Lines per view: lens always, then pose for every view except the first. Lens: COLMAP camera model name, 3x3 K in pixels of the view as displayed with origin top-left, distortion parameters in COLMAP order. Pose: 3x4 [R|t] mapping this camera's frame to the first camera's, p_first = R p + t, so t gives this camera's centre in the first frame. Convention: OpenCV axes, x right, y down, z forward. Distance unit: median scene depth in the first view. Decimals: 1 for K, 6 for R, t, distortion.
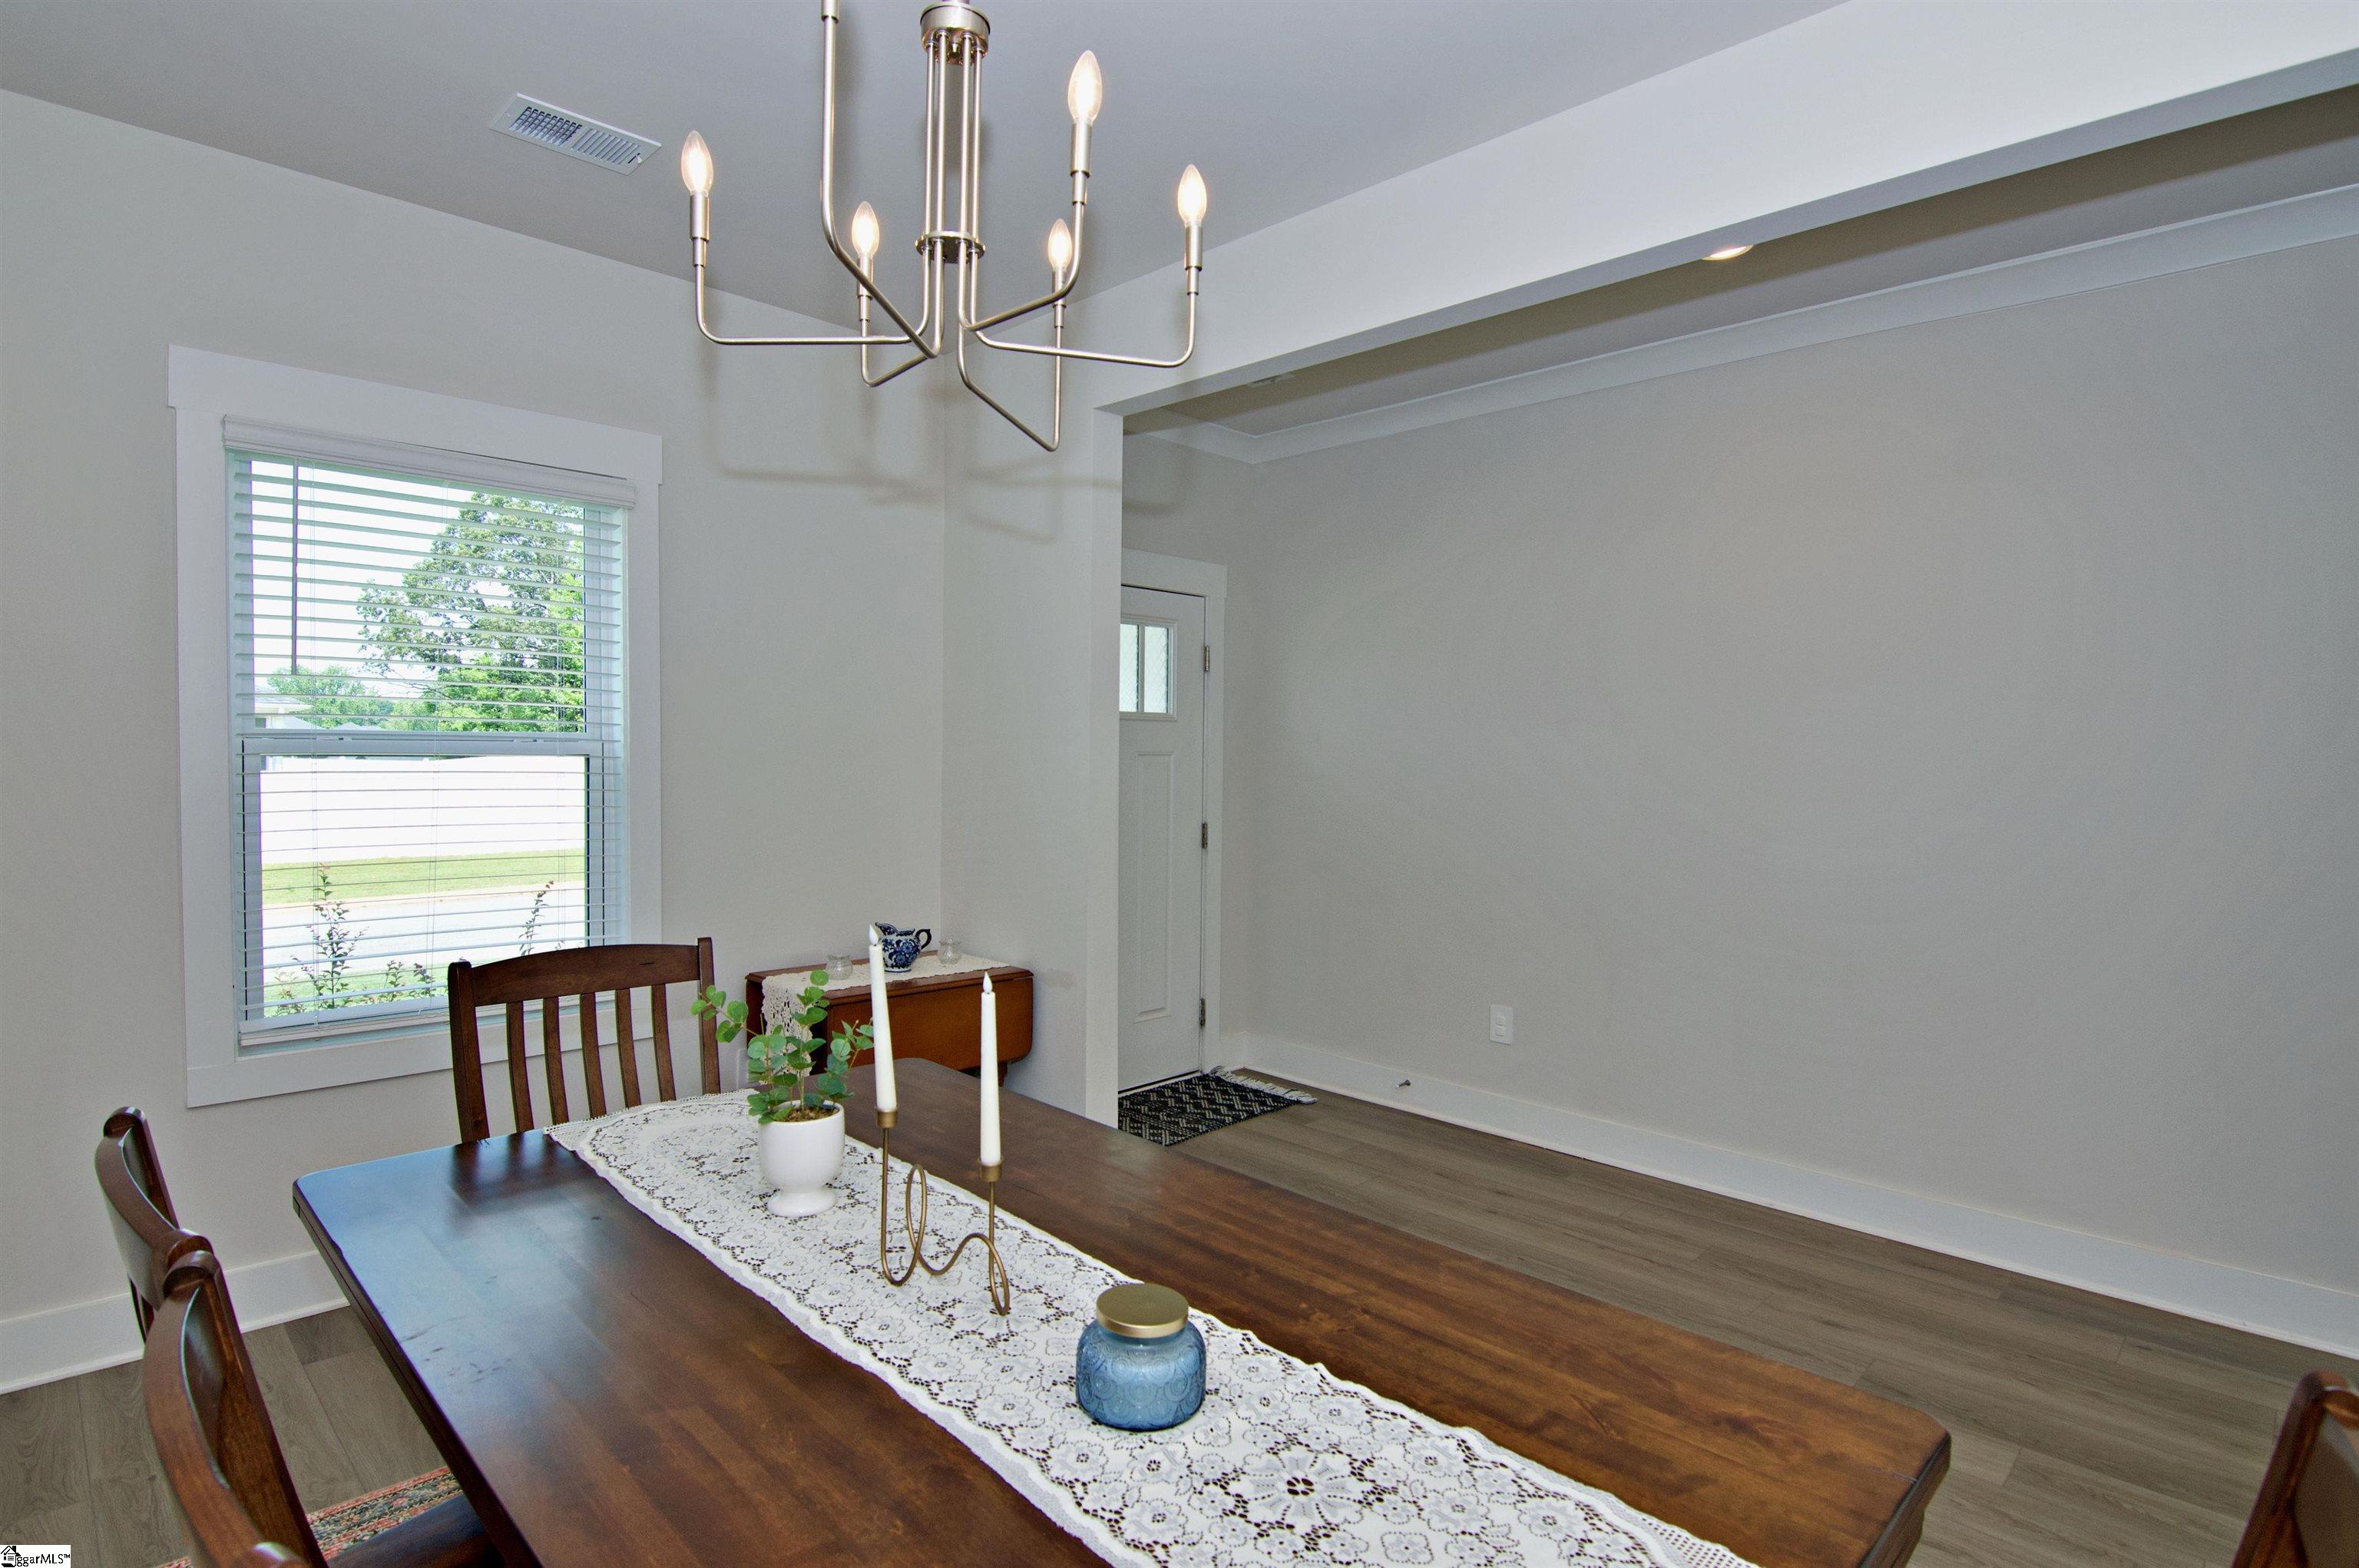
lens RADIAL K [[1164.7, 0, 1179.5], [0, 1164.7, 784.0], [0, 0, 1]] dist [-0.025635, -0.000251]
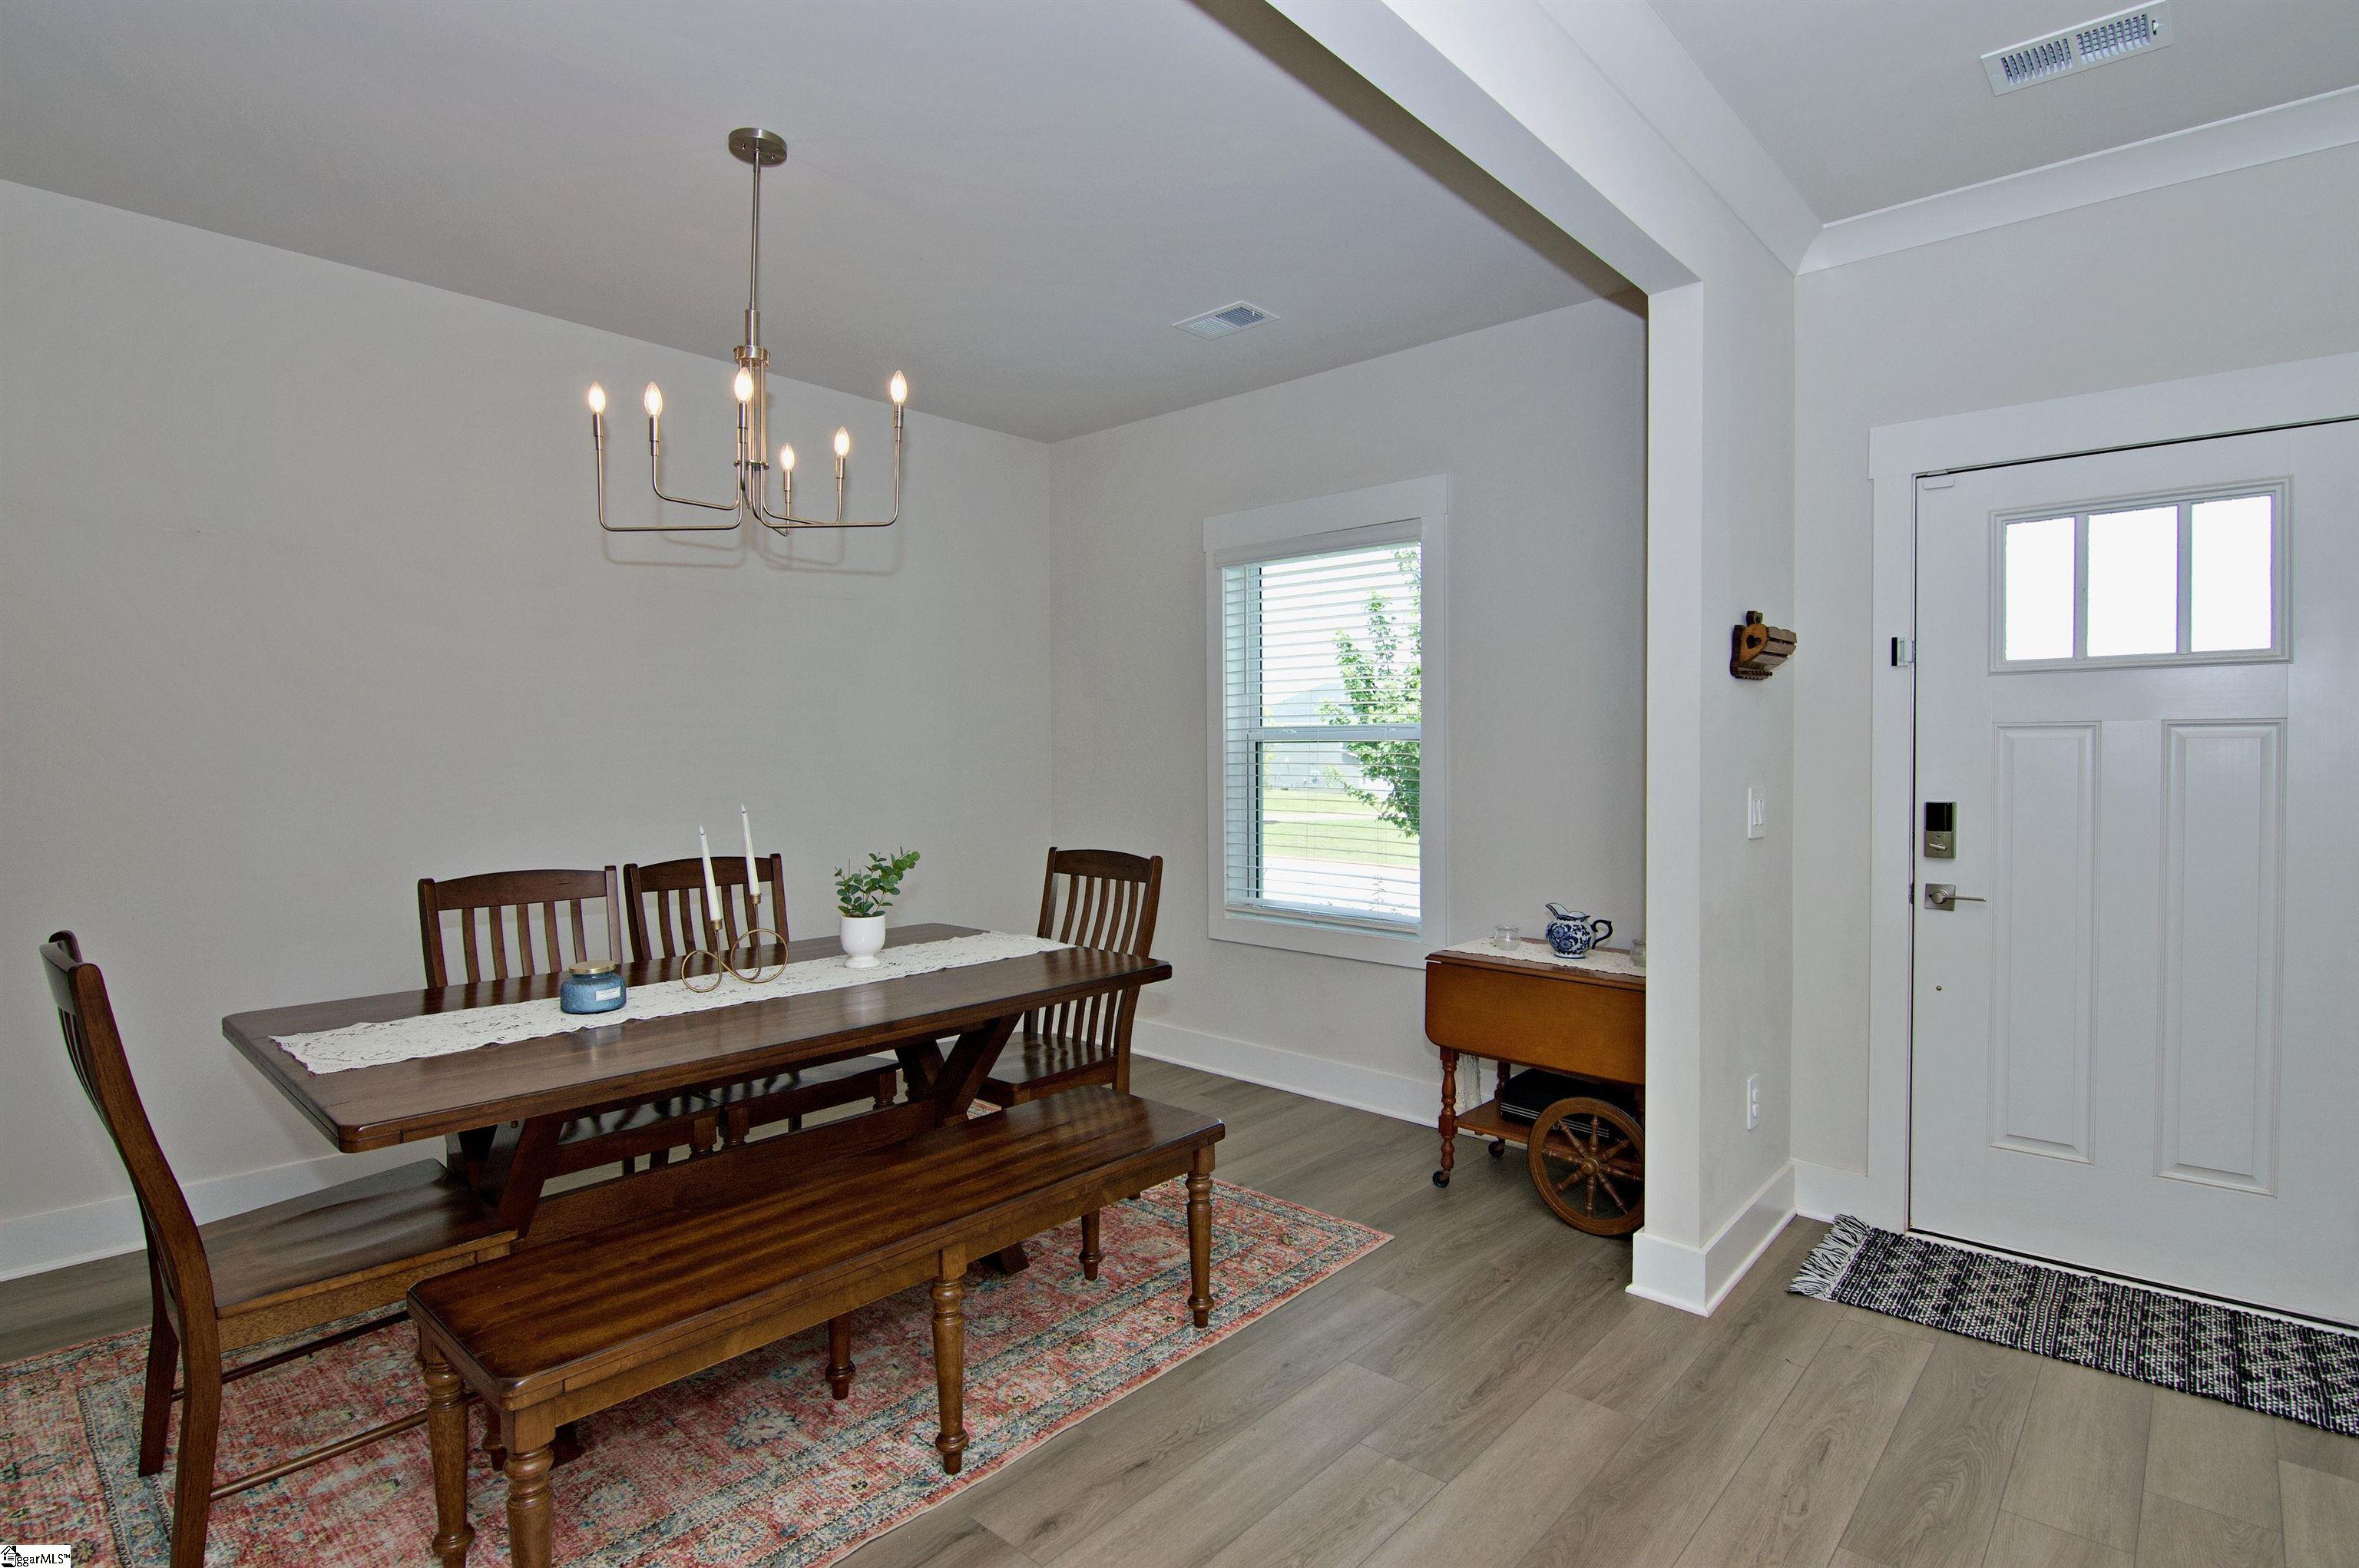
lens RADIAL K [[1164.7, 0, 1179.5], [0, 1164.7, 784.0], [0, 0, 1]] dist [-0.025635, -0.000251]
pose [[0.040512, 0.014312, -0.999077, 0.668964], [-0.026744, 0.999555, 0.013235, 0.012799], [0.998821, 0.026183, 0.040877, 0.599131]]
